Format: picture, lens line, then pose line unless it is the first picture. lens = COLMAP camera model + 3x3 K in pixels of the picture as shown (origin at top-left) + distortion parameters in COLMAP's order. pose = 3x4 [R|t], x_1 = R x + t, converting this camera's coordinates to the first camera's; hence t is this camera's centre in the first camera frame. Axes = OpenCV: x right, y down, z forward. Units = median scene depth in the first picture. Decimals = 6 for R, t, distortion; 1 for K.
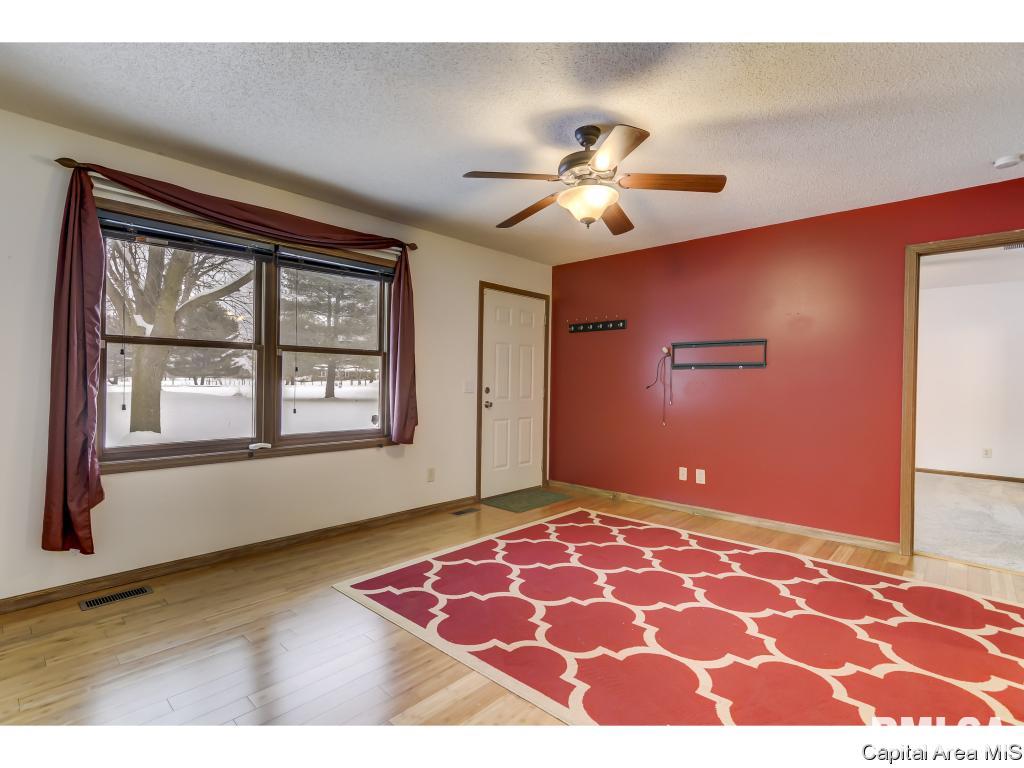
lens RADIAL K [[495.2, 0, 505.5], [0, 495.2, 383.1], [0, 0, 1]] dist [-0.011692, 0.006129]
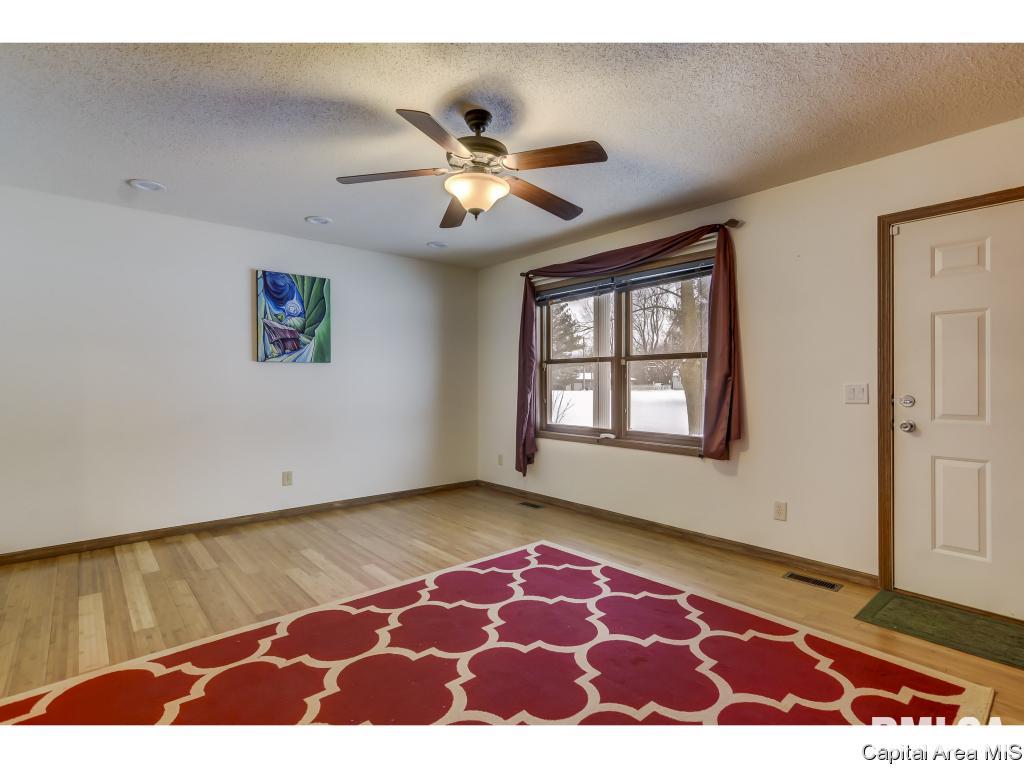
lens RADIAL K [[495.2, 0, 512.9], [0, 495.2, 381.1], [0, 0, 1]] dist [-0.011692, 0.006129]
pose [[-0.091930, -0.016230, -0.995633, 0.762131], [-0.009356, 0.999837, -0.015435, 0.005962], [0.995722, 0.007896, -0.092067, 0.810725]]
